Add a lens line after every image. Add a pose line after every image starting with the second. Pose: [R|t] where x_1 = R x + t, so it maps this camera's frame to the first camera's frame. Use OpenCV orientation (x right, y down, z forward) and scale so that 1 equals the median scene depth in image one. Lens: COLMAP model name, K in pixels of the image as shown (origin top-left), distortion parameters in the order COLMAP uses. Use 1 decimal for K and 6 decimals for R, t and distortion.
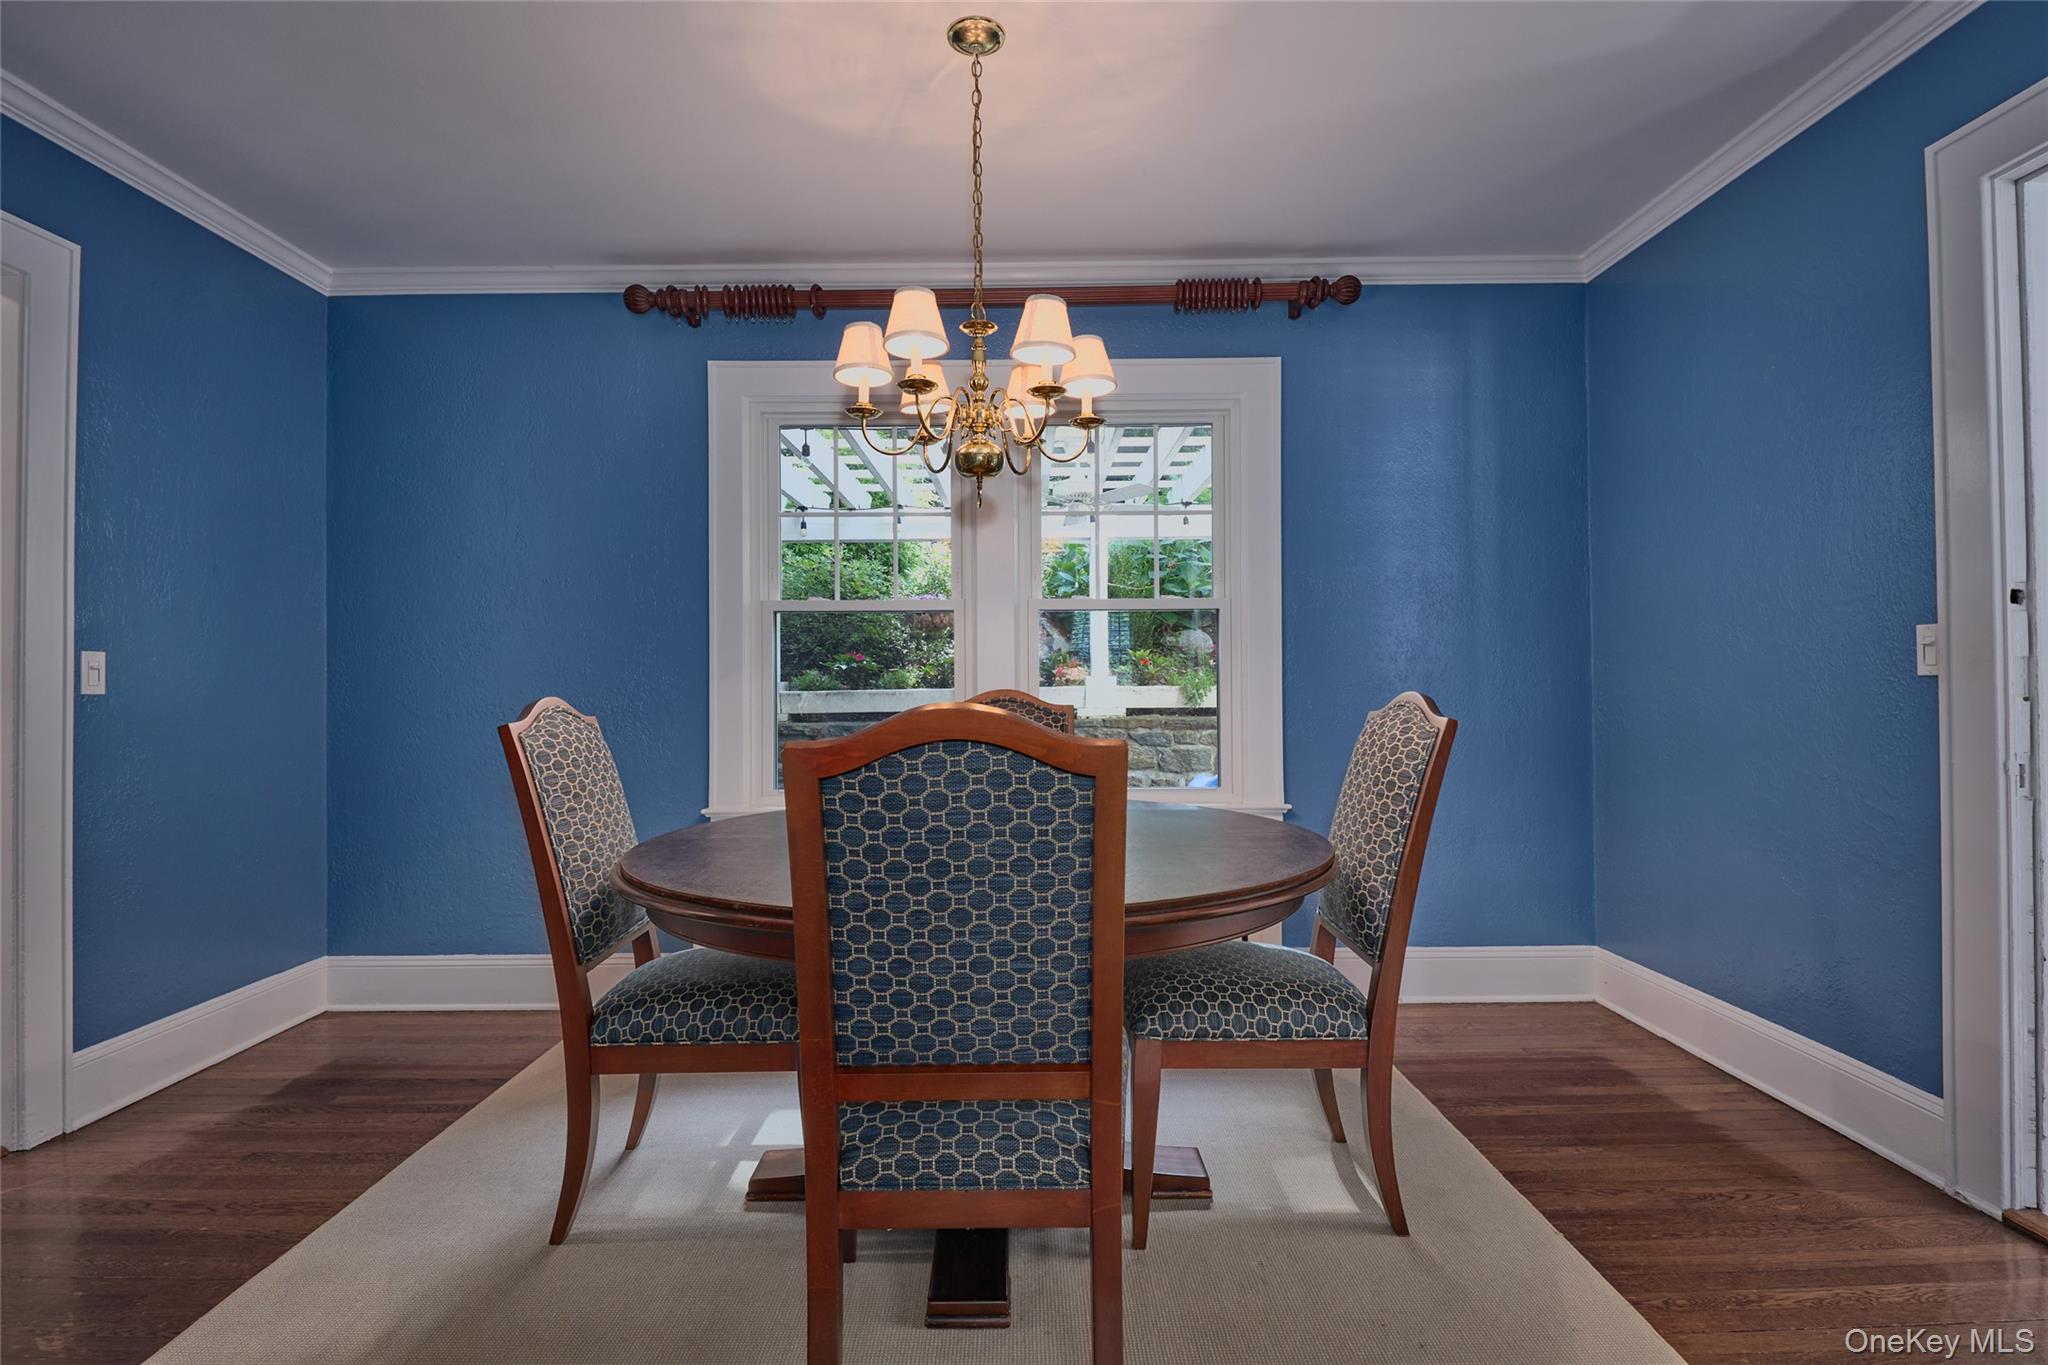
lens RADIAL K [[859.8, 0, 1024.0], [0, 859.8, 682.5], [0, 0, 1]] dist [-0.004562, -0.000175]
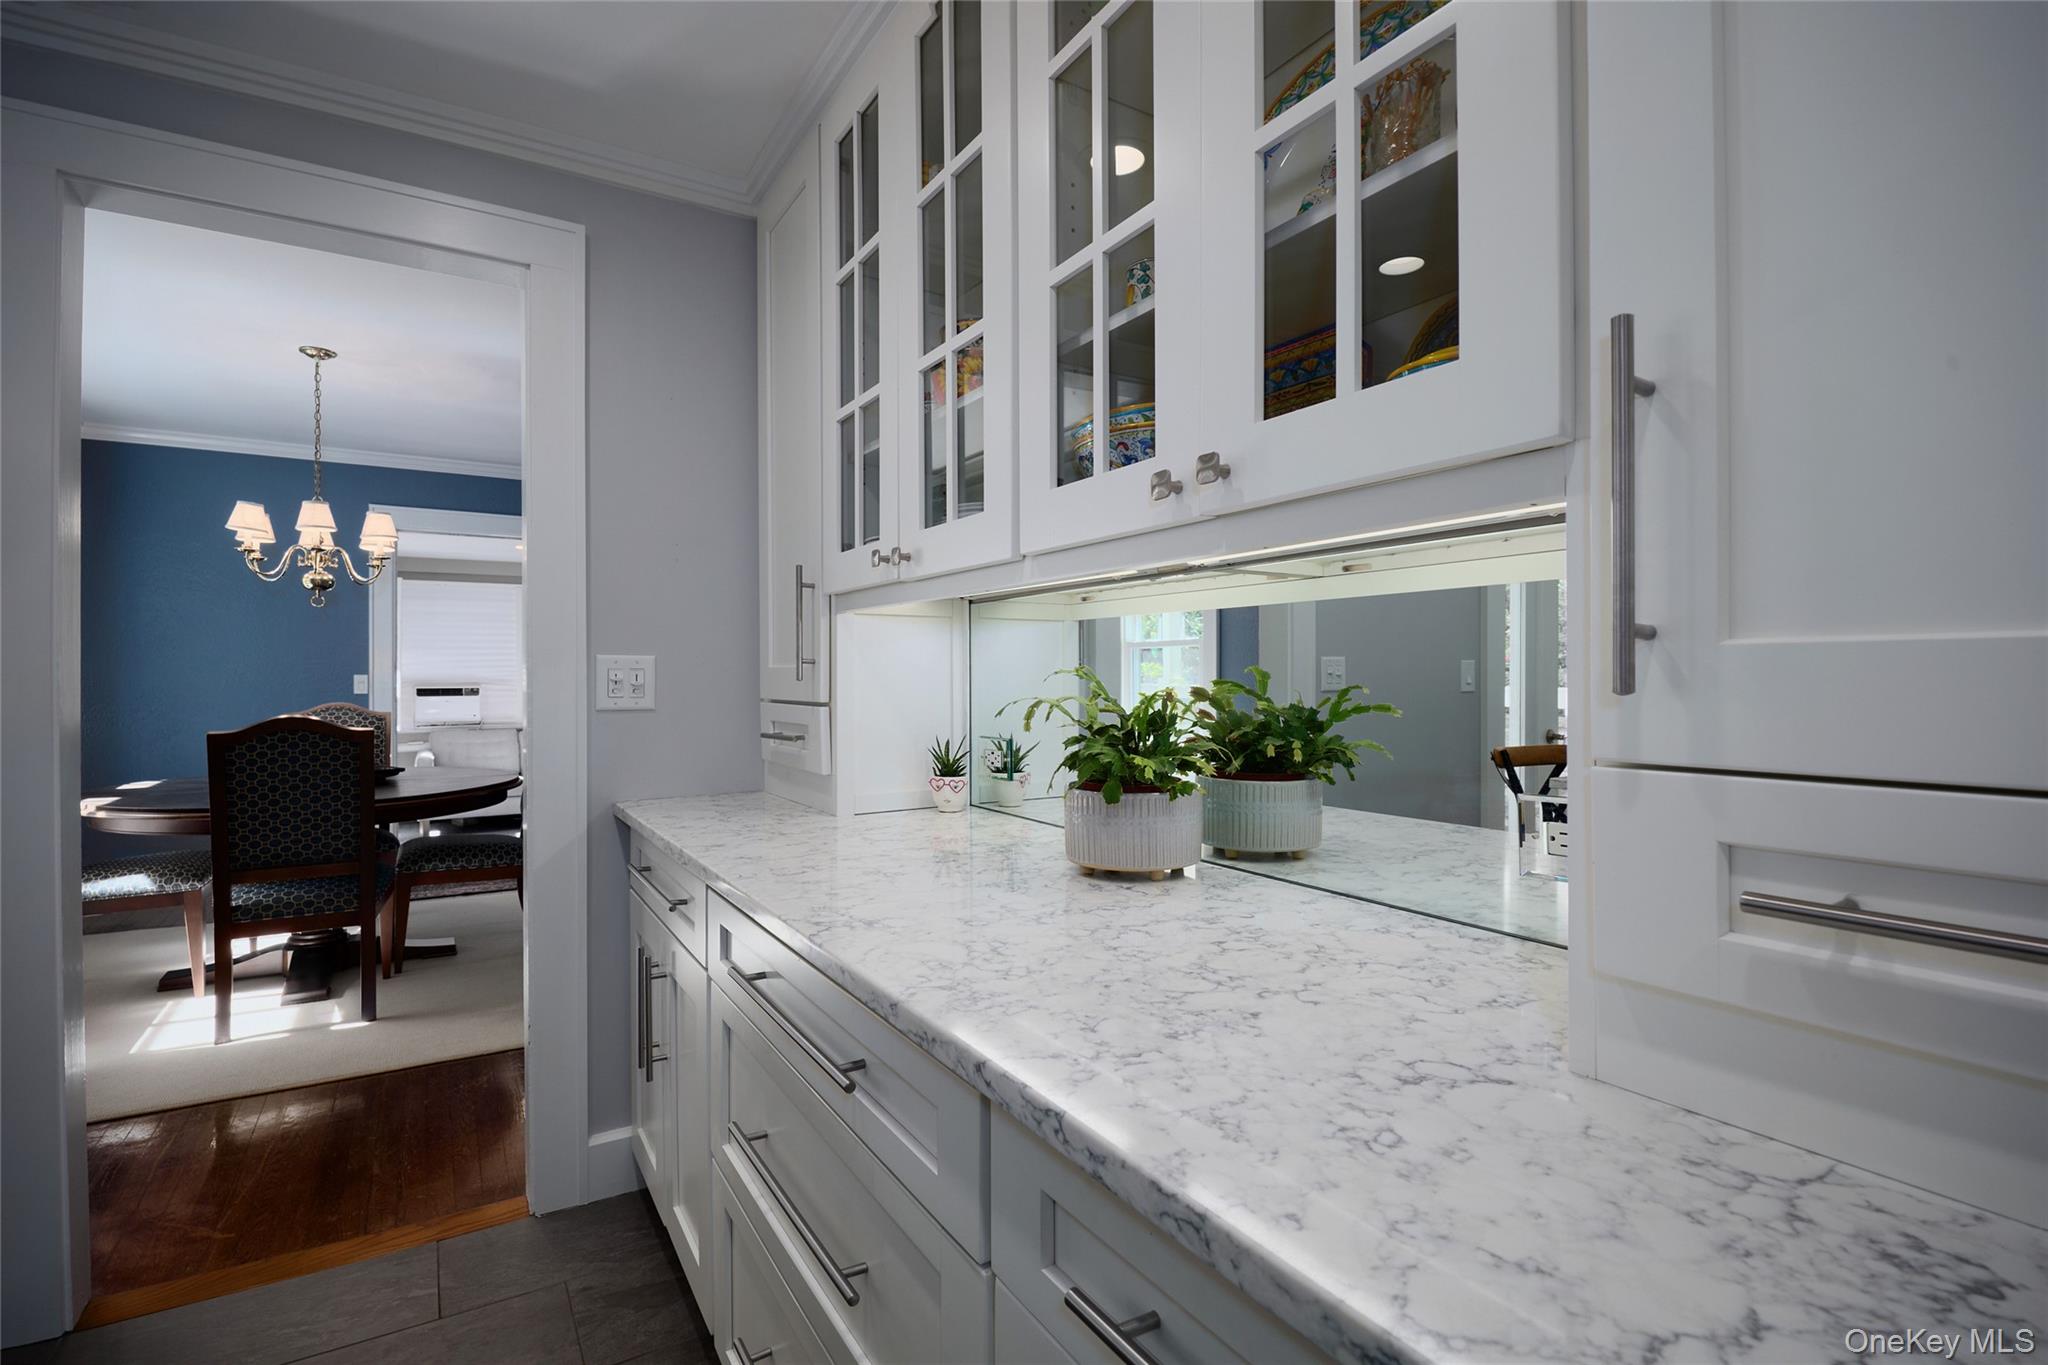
lens RADIAL K [[939.0, 0, 1024.0], [0, 939.0, 682.5], [0, 0, 1]] dist [-0.015382, -0.000643]
pose [[0.835909, 0.013942, 0.548691, 0.214901], [-0.013714, 0.999896, -0.004516, -0.088695], [-0.548697, -0.003750, 0.836013, -2.474117]]
